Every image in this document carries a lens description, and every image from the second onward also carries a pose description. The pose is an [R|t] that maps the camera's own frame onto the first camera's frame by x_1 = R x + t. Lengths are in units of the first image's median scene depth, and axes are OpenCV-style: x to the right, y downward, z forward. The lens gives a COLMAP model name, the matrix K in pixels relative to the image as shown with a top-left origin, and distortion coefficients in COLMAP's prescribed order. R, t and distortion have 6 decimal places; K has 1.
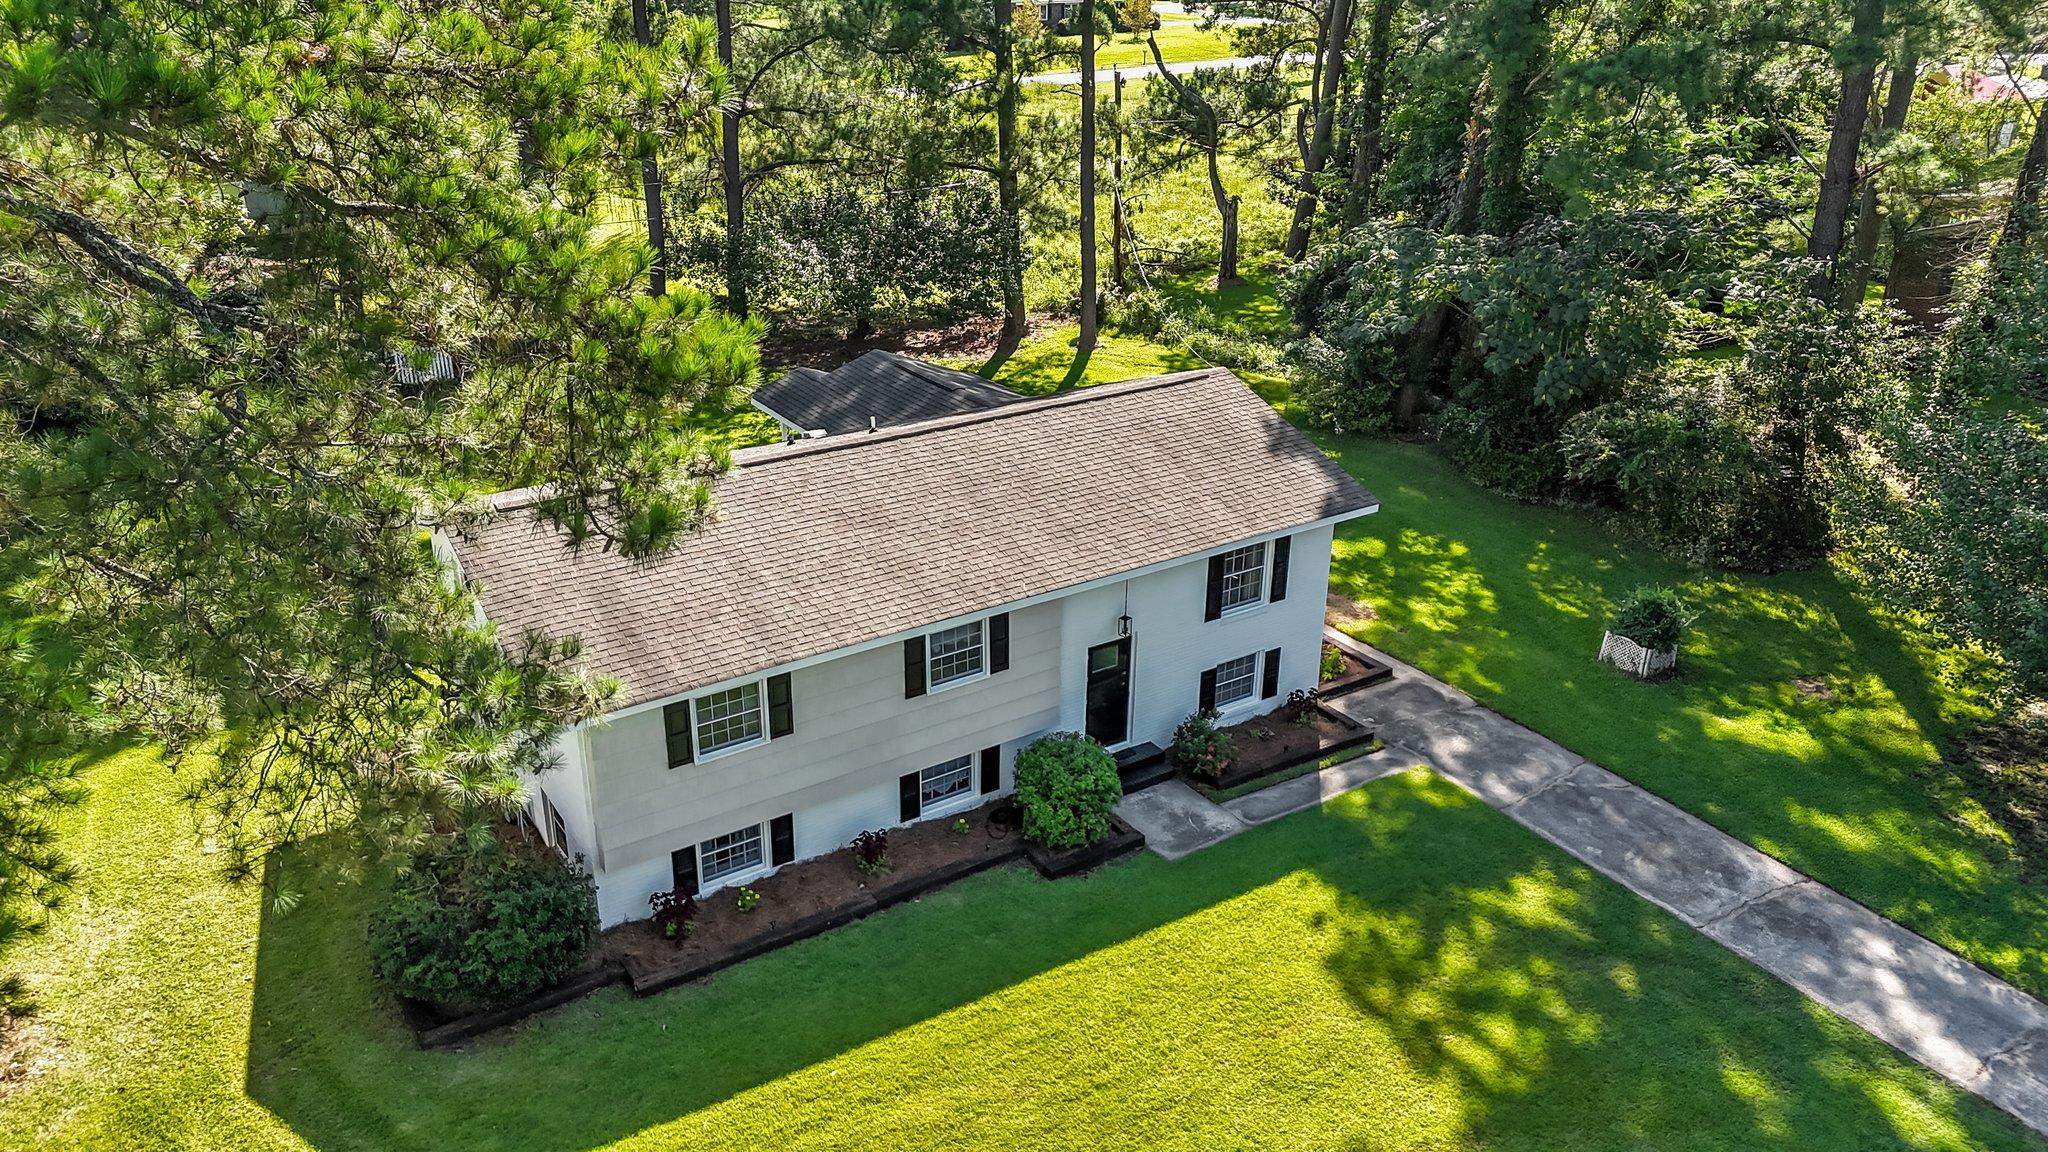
lens RADIAL K [[1508.2, 0, 1024.0], [0, 1508.2, 576.0], [0, 0, 1]] dist [0.078942, -0.064836]
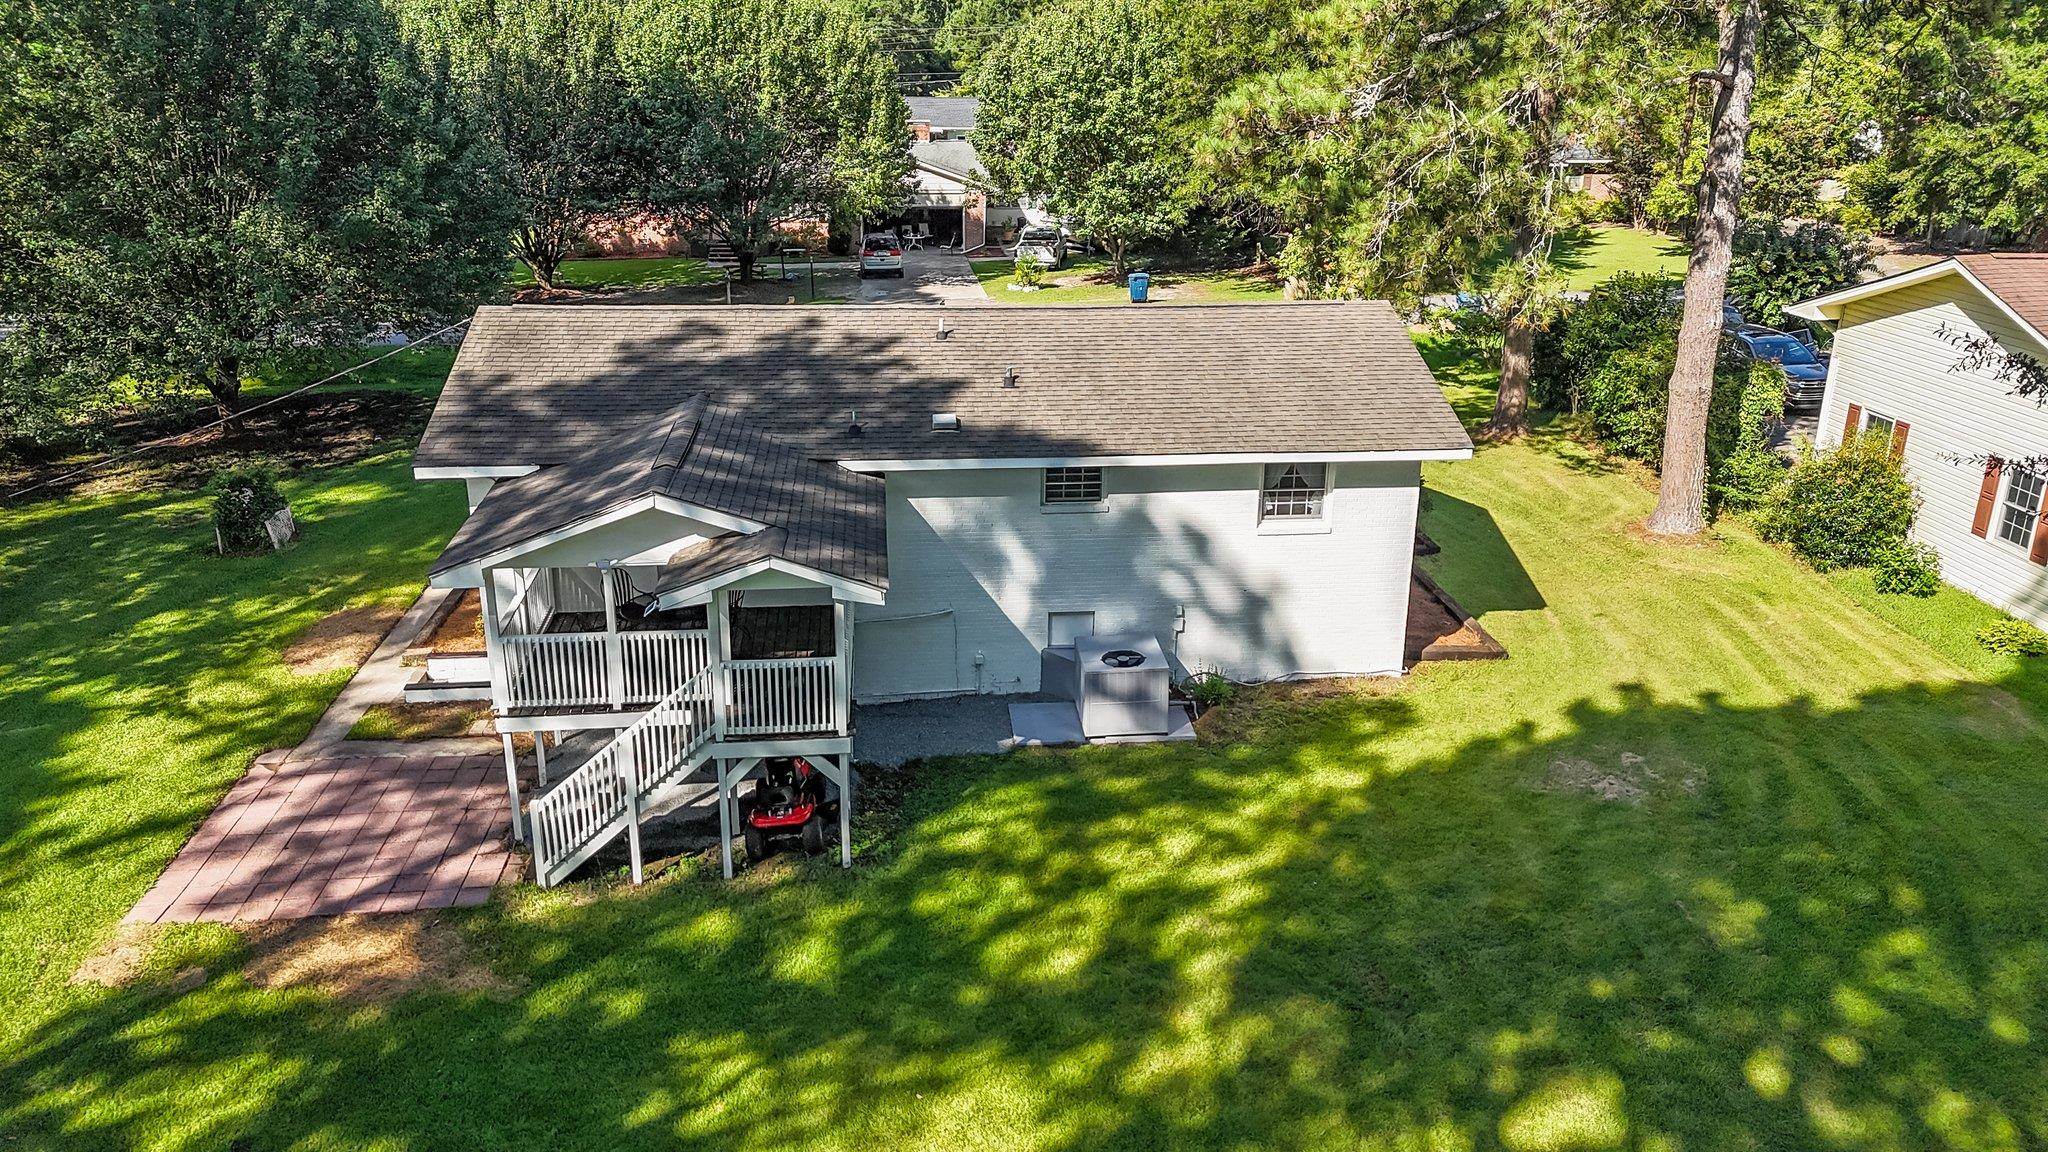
lens RADIAL K [[1497.5, 0, 1024.0], [0, 1497.5, 576.0], [0, 0, 1]] dist [0.124298, -0.155536]
pose [[-0.879166, -0.167980, 0.445926, -0.609305], [0.179317, 0.750393, 0.636204, -0.595048], [-0.441489, 0.639291, -0.629599, 1.785241]]
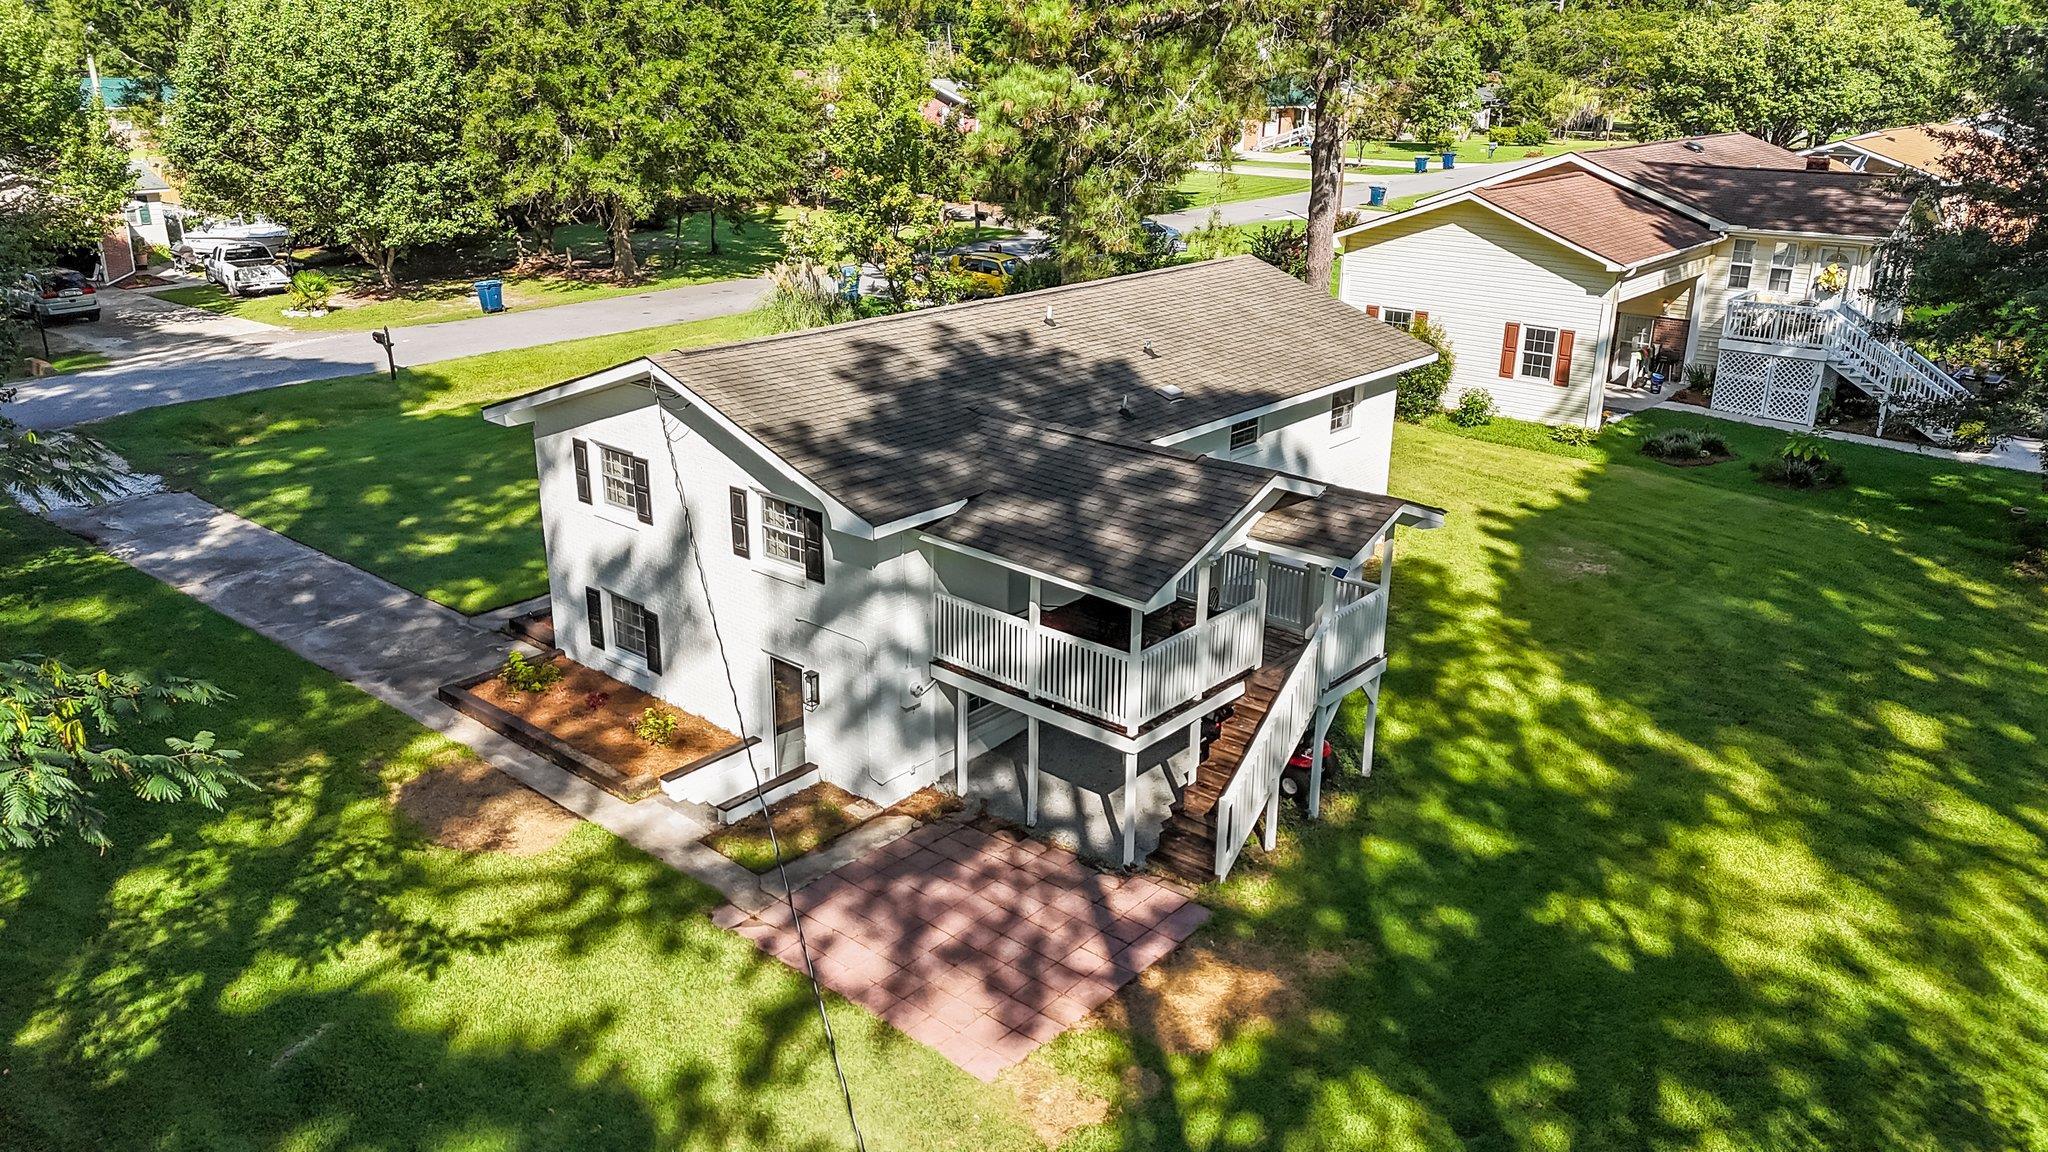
lens RADIAL K [[1508.2, 0, 1024.0], [0, 1508.2, 576.0], [0, 0, 1]] dist [0.078942, -0.064836]
pose [[-0.962737, 0.077261, -0.259168, 0.179832], [-0.119201, 0.738982, 0.663097, -0.646406], [0.242752, 0.669281, -0.702236, 1.917080]]
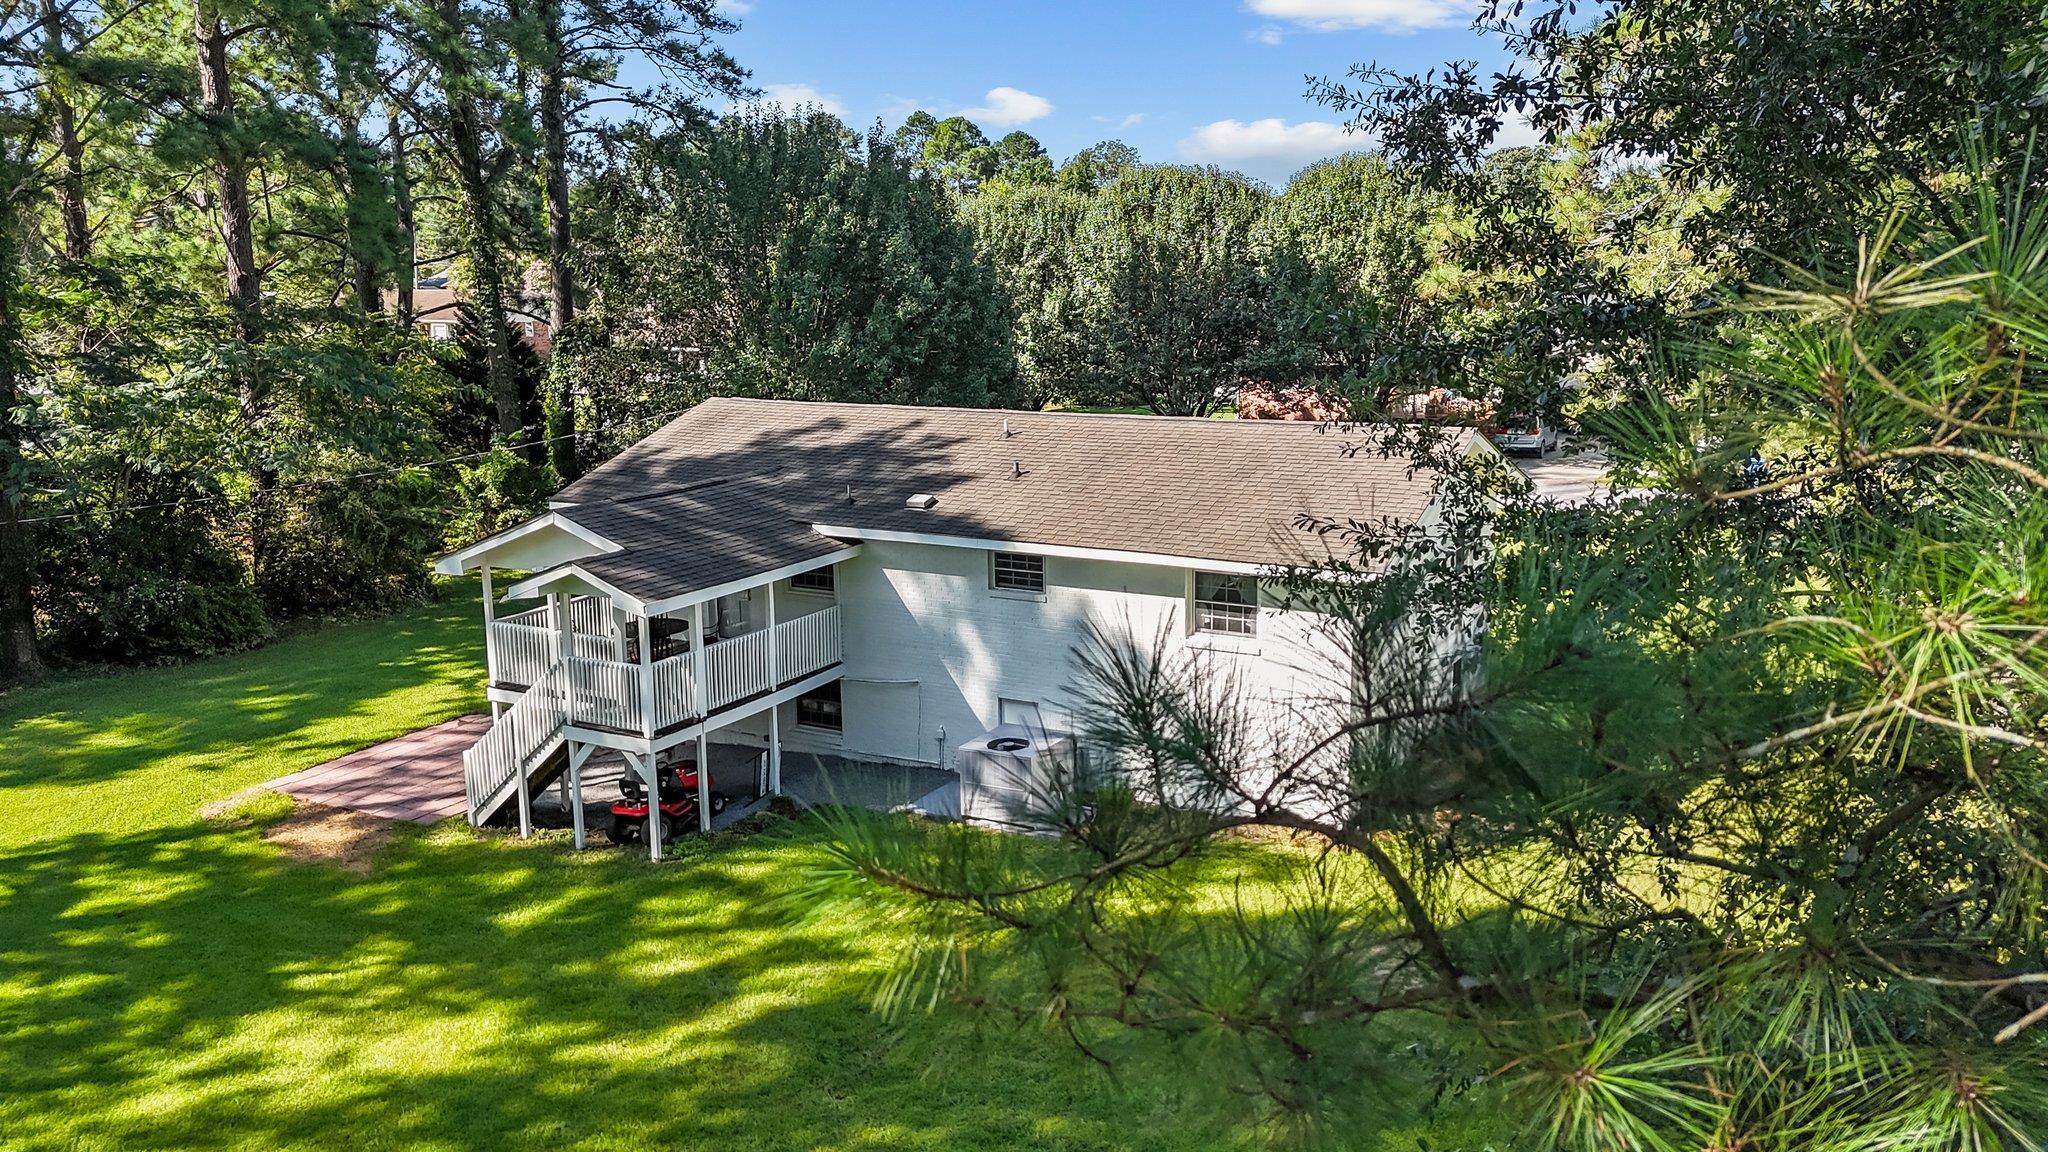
lens RADIAL K [[1558.1, 0, 1024.0], [0, 1558.1, 576.0], [0, 0, 1]] dist [0.023100, 0.000163]
pose [[-0.437290, -0.171215, 0.882872, -1.045985], [0.369468, 0.860834, 0.349940, -0.384194], [-0.819921, 0.479218, -0.313176, 1.464351]]
